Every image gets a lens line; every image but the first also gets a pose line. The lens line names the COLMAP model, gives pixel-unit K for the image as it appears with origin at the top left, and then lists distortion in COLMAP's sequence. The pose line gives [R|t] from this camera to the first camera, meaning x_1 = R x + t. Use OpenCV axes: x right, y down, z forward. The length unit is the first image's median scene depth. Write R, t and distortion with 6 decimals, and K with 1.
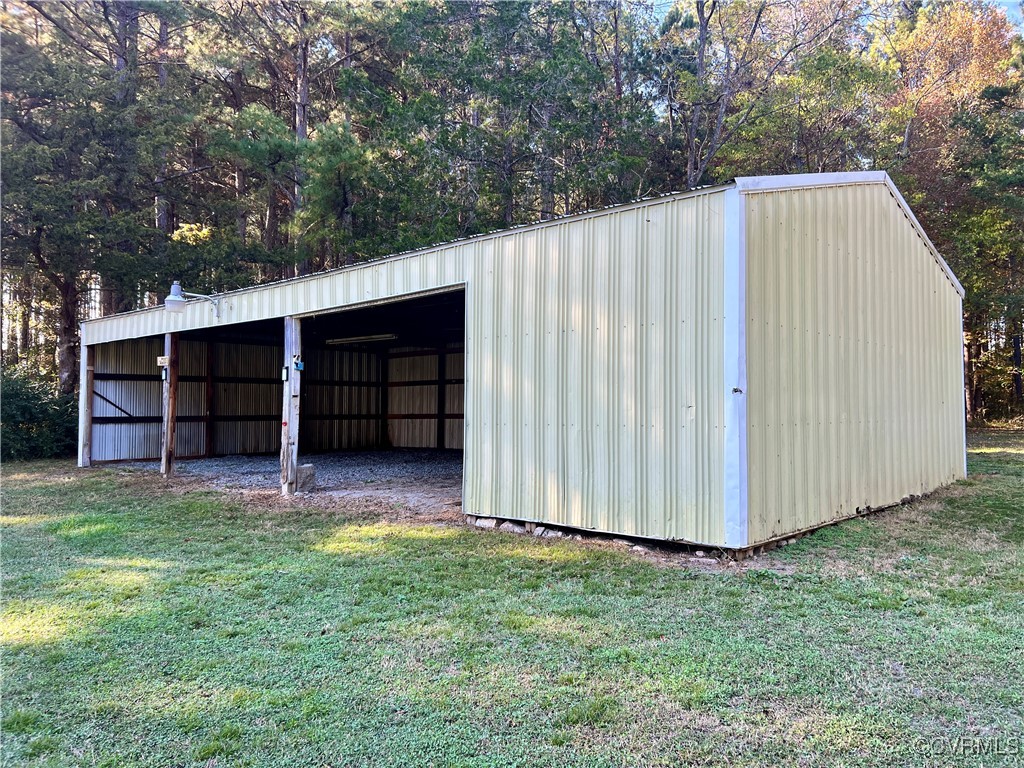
lens RADIAL K [[772.0, 0, 518.0], [0, 772.0, 384.4], [0, 0, 1]] dist [0.076590, -0.097881]
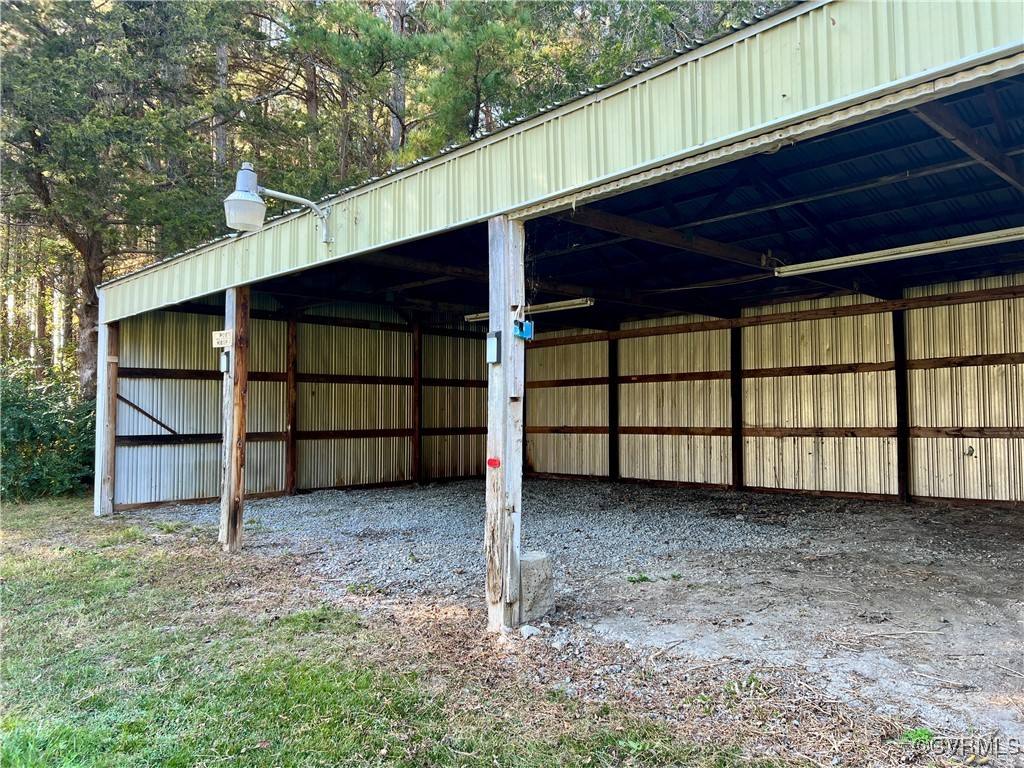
lens RADIAL K [[772.0, 0, 518.0], [0, 772.0, 384.4], [0, 0, 1]] dist [0.076590, -0.097881]
pose [[0.997726, -0.007453, -0.066990, -0.174801], [0.006950, 0.999946, -0.007747, 0.006962], [0.067044, 0.007264, 0.997724, 0.387915]]
